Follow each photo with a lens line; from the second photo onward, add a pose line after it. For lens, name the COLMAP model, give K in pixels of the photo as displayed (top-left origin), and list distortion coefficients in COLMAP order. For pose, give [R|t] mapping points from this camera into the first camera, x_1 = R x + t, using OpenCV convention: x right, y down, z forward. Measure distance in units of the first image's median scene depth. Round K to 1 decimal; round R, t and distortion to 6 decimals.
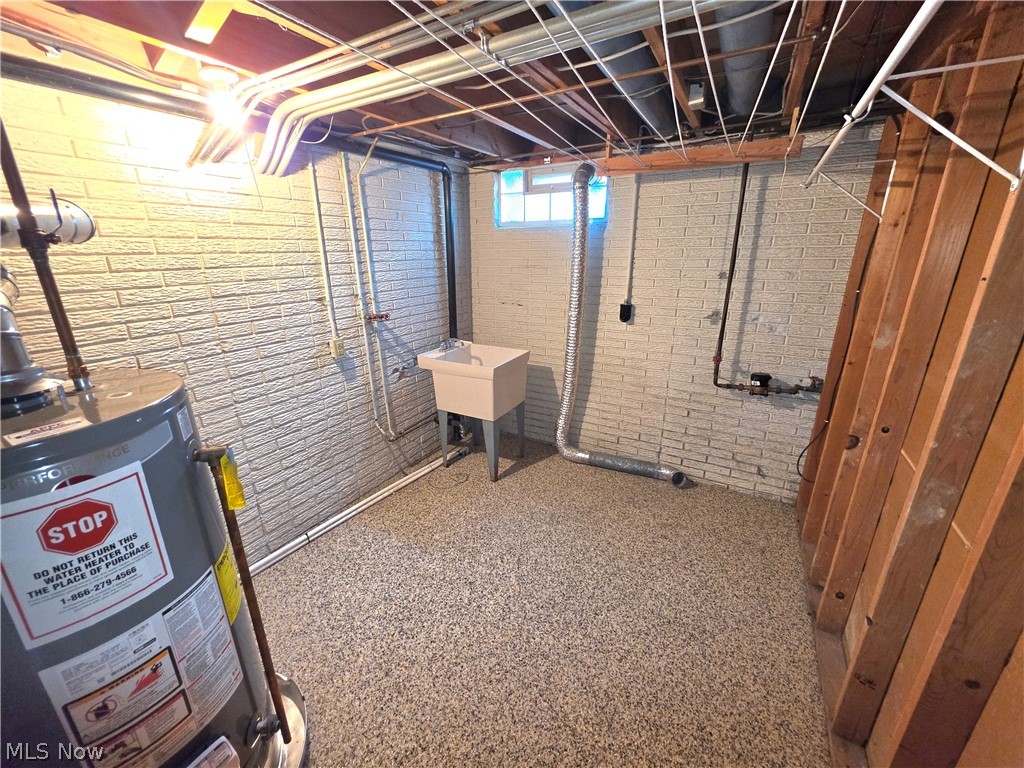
lens RADIAL K [[411.6, 0, 510.0], [0, 411.6, 384.3], [0, 0, 1]] dist [-0.006328, 0.001882]
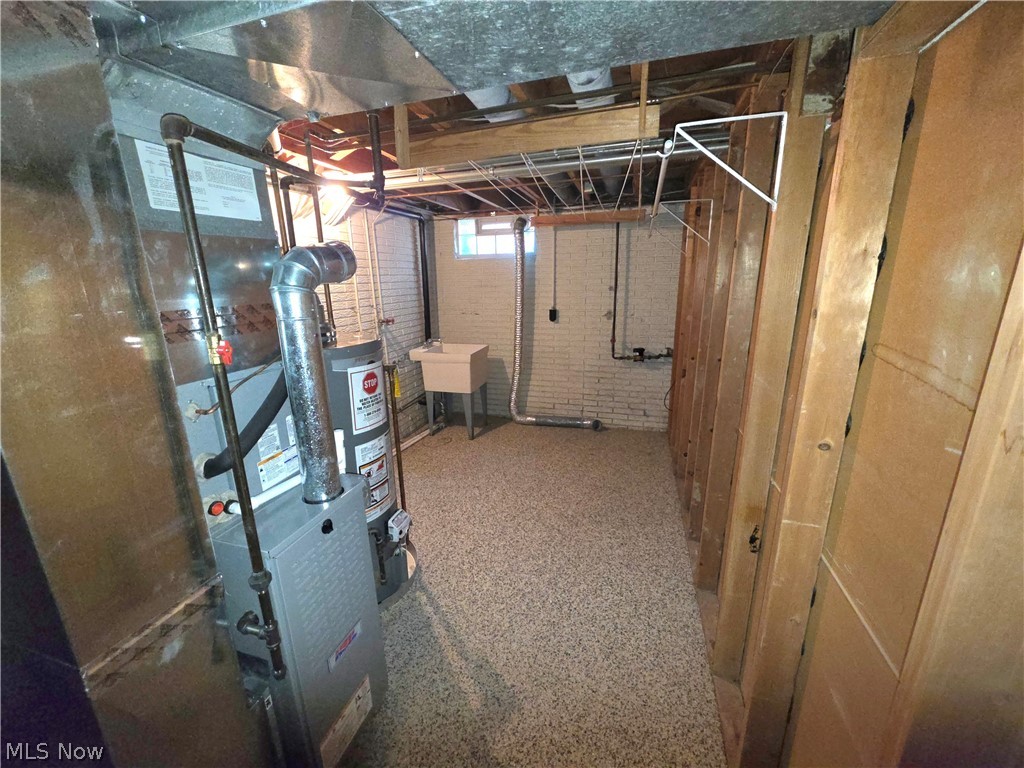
lens RADIAL K [[411.6, 0, 512.0], [0, 411.6, 384.5], [0, 0, 1]] dist [-0.006328, 0.001882]
pose [[0.973571, -0.065400, 0.218821, -0.226164], [0.079412, 0.995276, -0.055856, 0.161436], [-0.214134, 0.071757, 0.974165, -0.437312]]
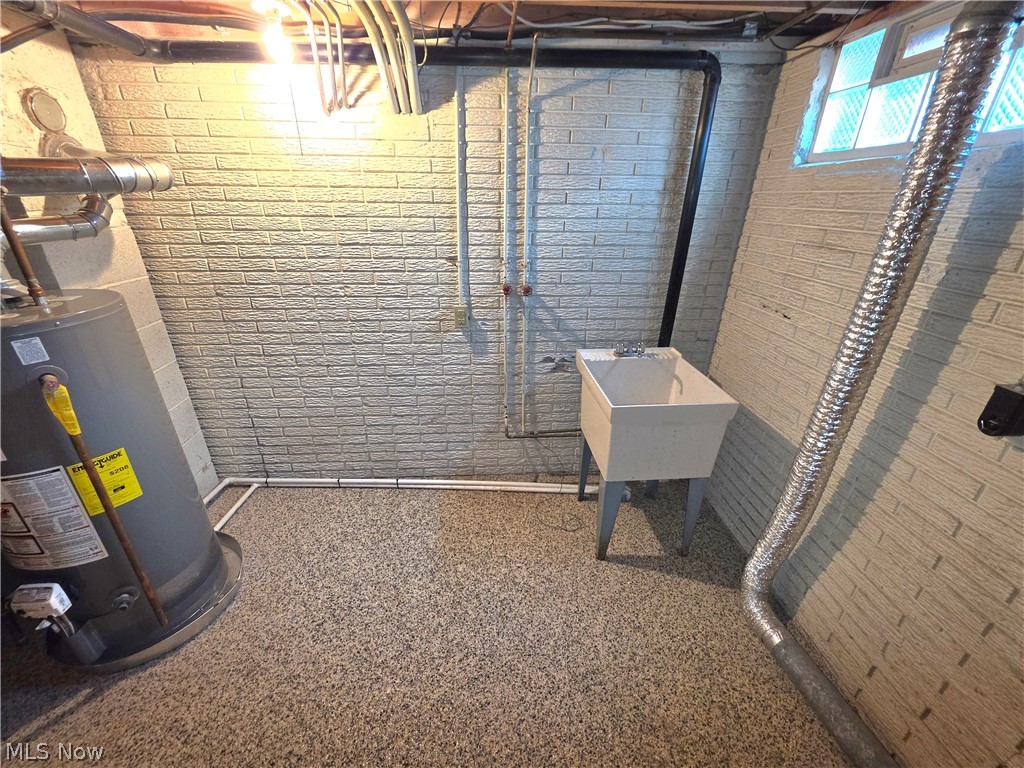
lens RADIAL K [[411.6, 0, 510.7], [0, 411.6, 385.3], [0, 0, 1]] dist [-0.006328, 0.001882]
pose [[0.545273, 0.361565, -0.756272, 0.339276], [-0.276576, 0.929273, 0.244863, -0.181600], [0.791317, 0.075650, 0.606708, 0.514837]]
